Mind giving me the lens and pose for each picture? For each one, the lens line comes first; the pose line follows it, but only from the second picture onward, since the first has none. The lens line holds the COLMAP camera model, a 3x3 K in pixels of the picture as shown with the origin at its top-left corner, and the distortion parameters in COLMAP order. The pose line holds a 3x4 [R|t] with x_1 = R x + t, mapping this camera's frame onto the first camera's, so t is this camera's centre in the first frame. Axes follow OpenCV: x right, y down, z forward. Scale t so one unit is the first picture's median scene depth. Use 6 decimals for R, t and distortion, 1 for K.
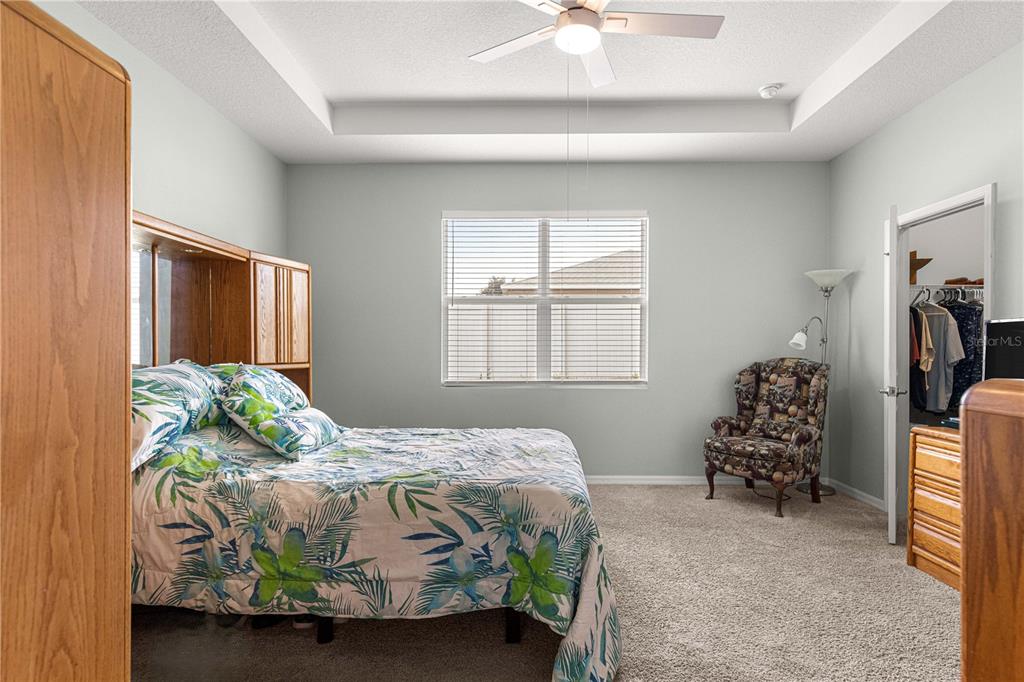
lens RADIAL K [[537.4, 0, 513.5], [0, 537.4, 344.5], [0, 0, 1]] dist [-0.000666, -0.000175]
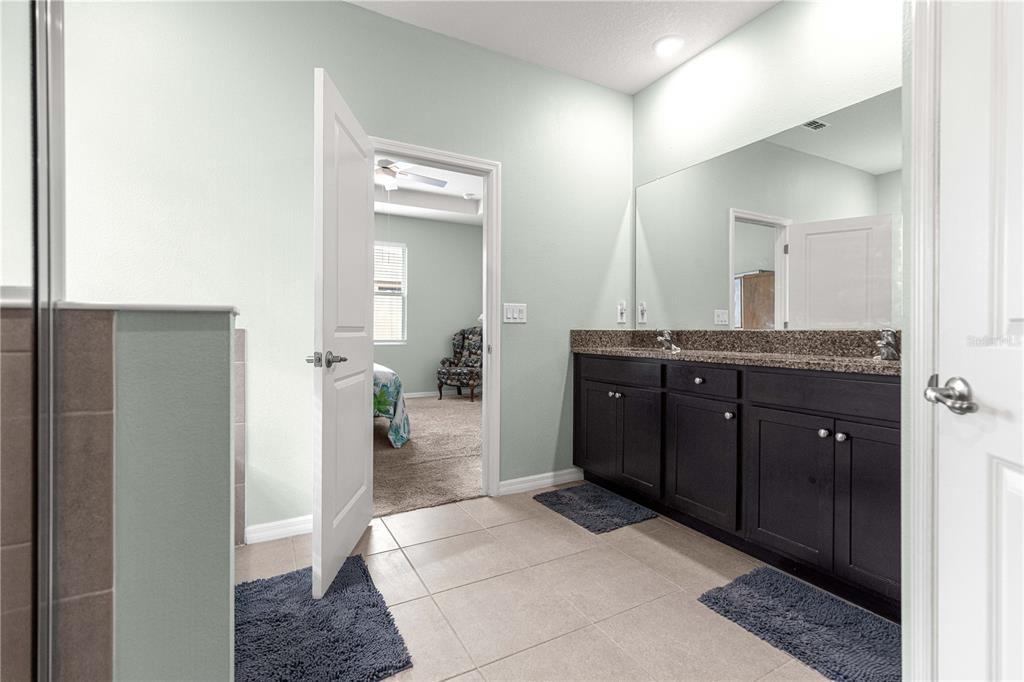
lens RADIAL K [[465.4, 0, 510.4], [0, 465.4, 331.6], [0, 0, 1]] dist [0.000362, 0.000004]
pose [[0.873045, -0.004644, 0.487617, -0.221021], [0.000597, 0.999964, 0.008455, 0.029684], [-0.487639, -0.007091, 0.873017, -0.562608]]
